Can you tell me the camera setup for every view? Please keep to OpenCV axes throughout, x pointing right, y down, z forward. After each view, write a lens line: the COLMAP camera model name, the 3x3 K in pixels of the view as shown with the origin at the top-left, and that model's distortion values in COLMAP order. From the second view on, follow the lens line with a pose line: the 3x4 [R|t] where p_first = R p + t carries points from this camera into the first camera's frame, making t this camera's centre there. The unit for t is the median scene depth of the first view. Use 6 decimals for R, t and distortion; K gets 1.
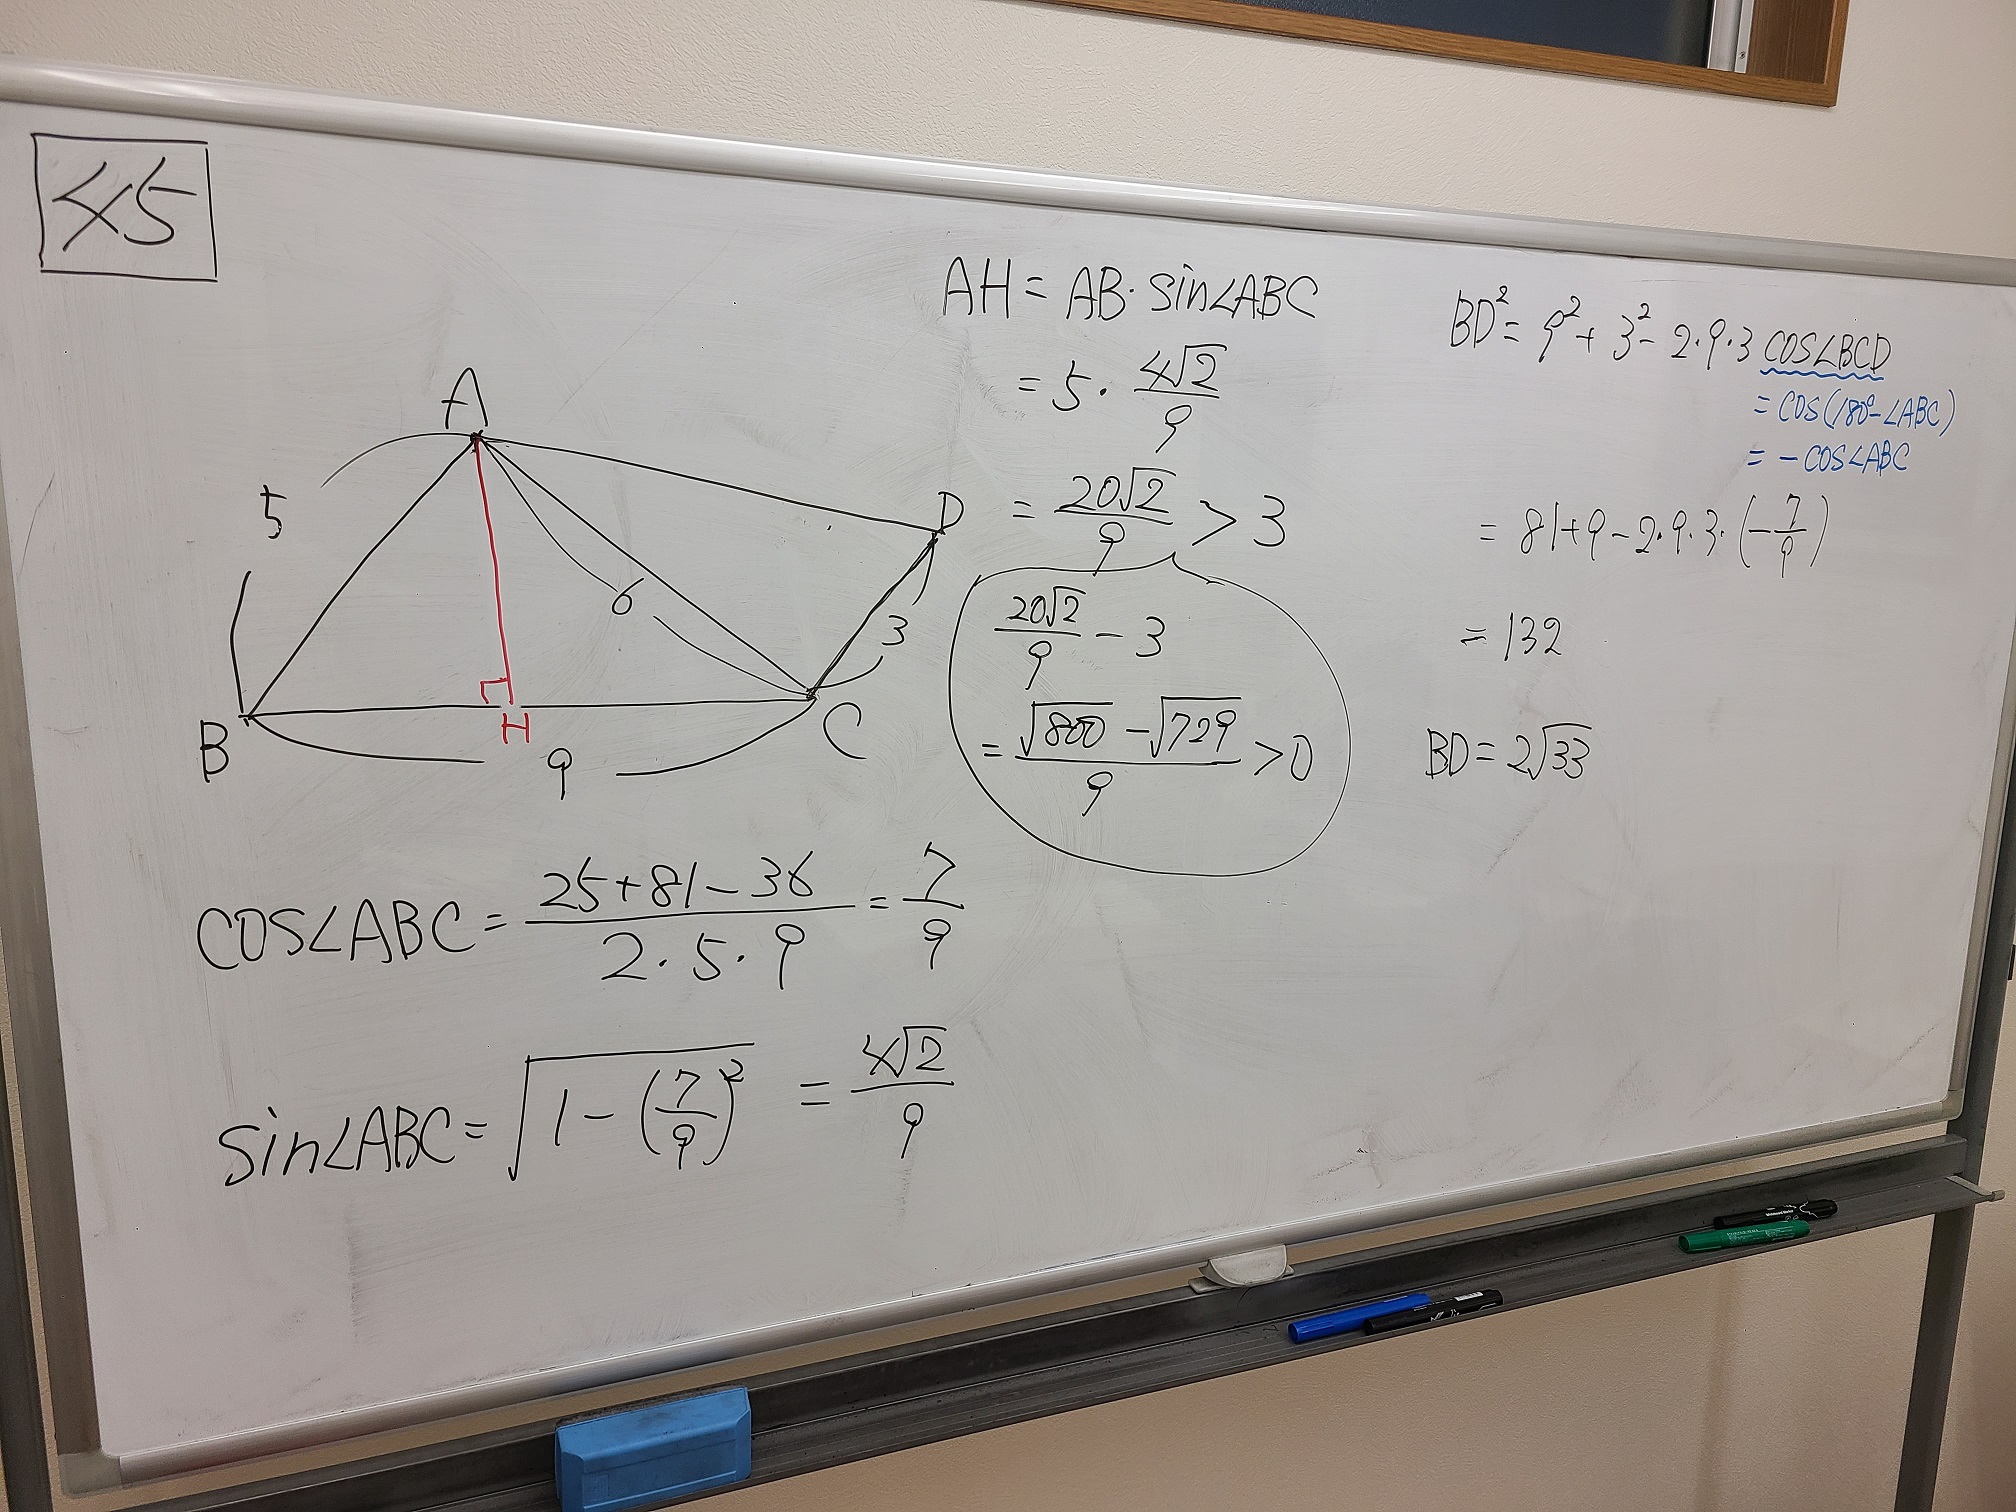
lens RADIAL K [[1496.4, 0, 1026.9], [0, 1496.4, 757.8], [0, 0, 1]] dist [0.042777, -0.022110]
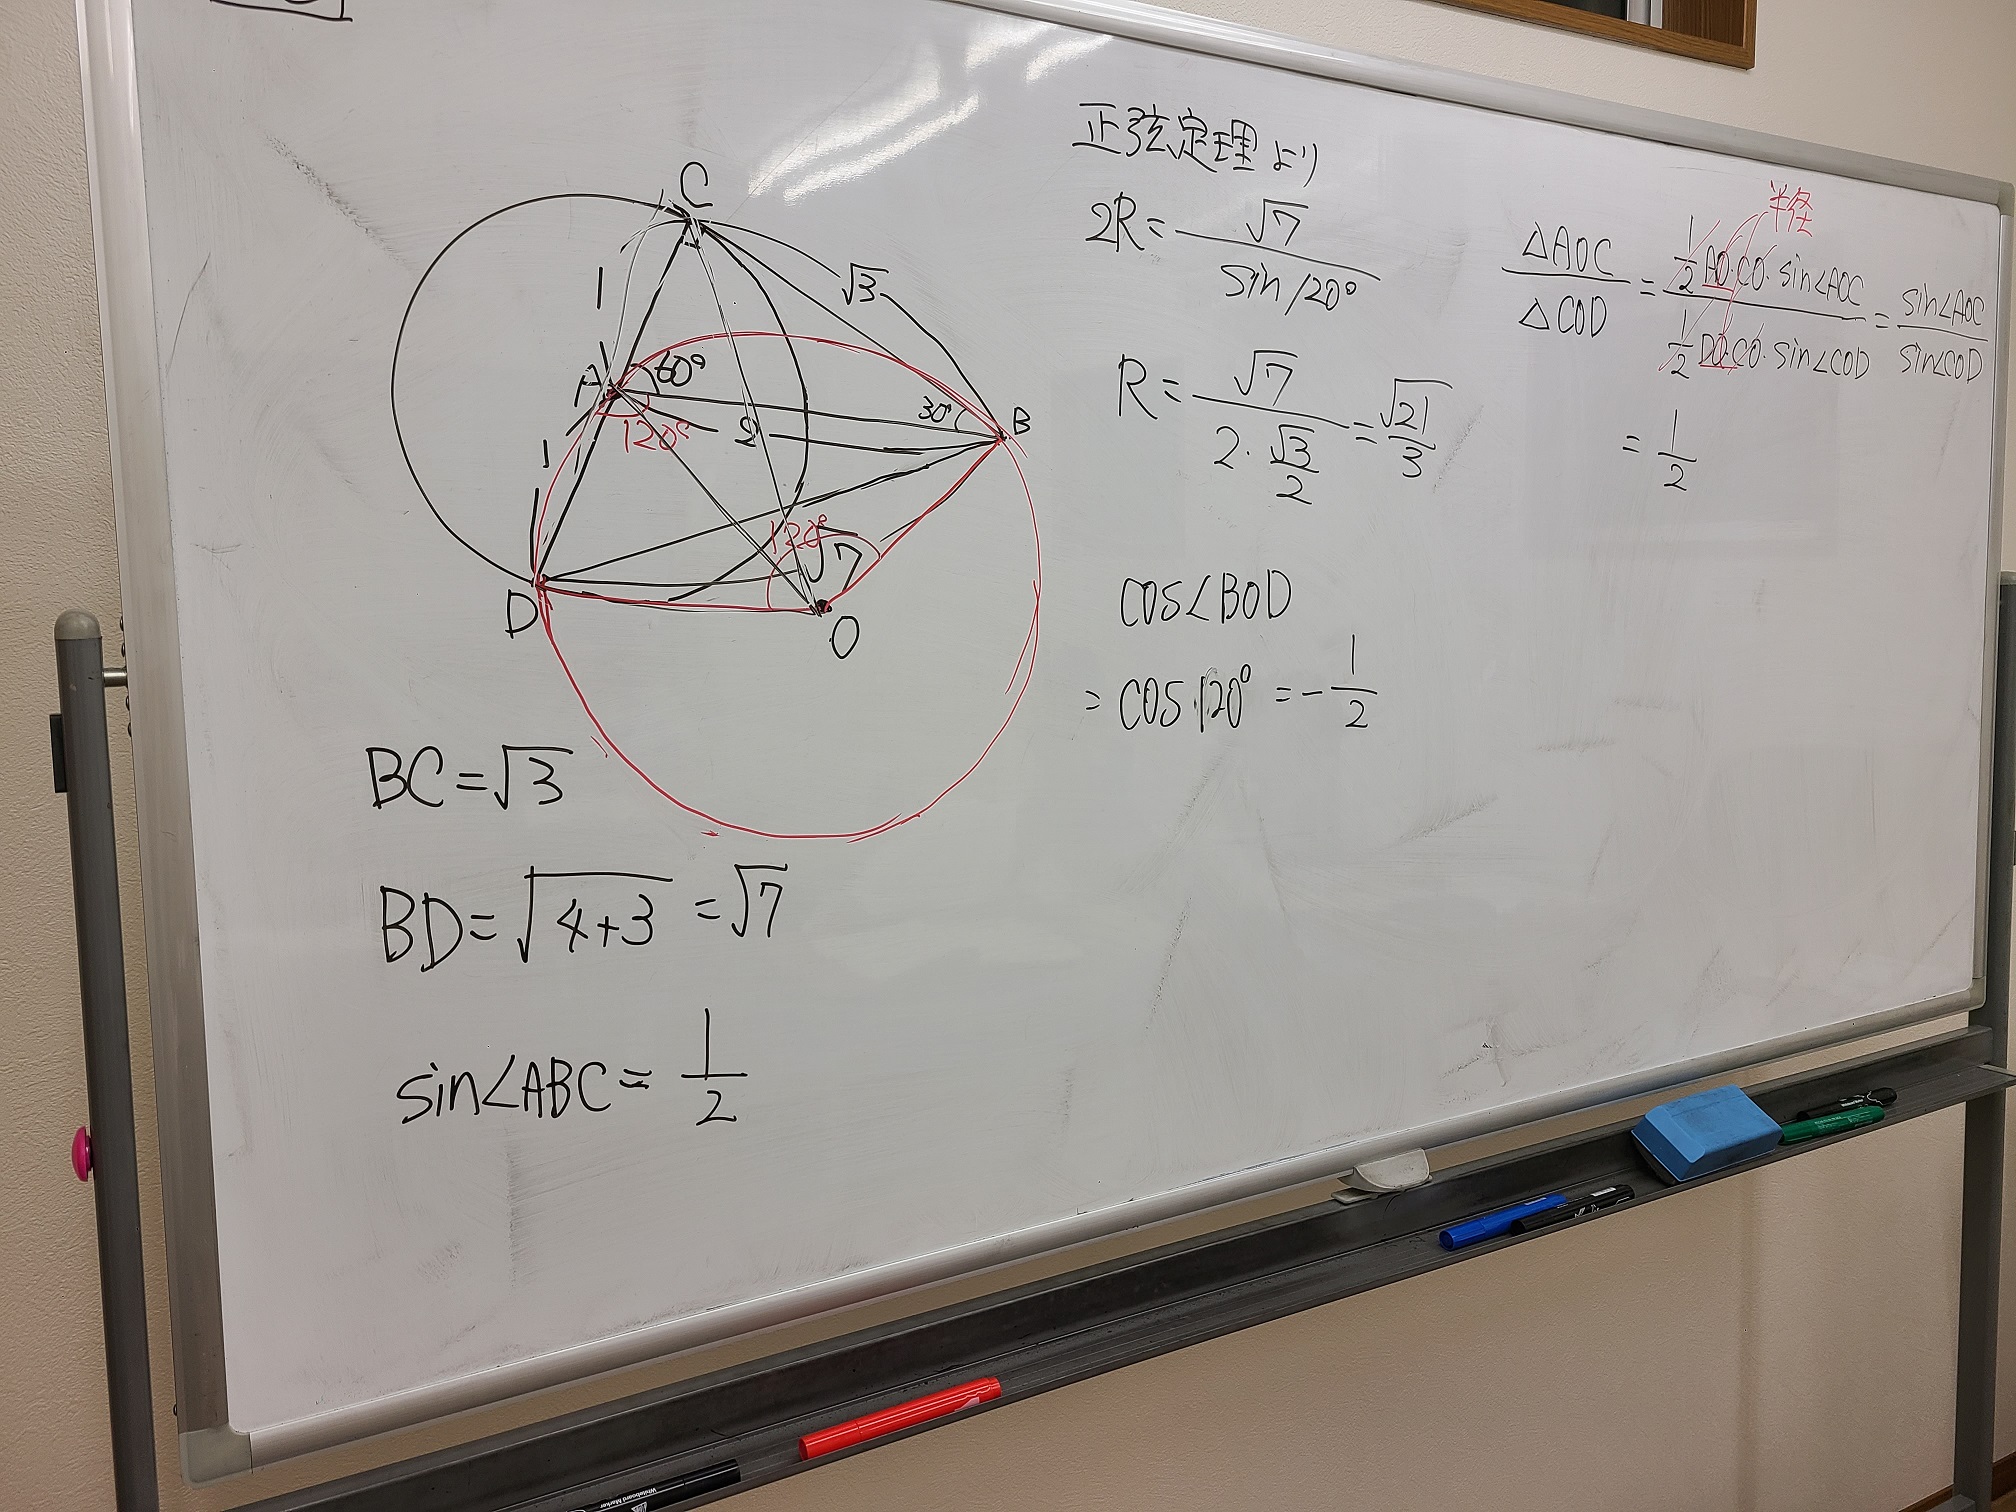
lens RADIAL K [[1496.4, 0, 994.2], [0, 1496.4, 744.5], [0, 0, 1]] dist [0.042777, -0.022110]
pose [[0.990787, -0.055443, 0.123561, -0.206272], [0.067223, 0.993365, -0.093309, 0.142328], [-0.117568, 0.100755, 0.987940, 0.062928]]
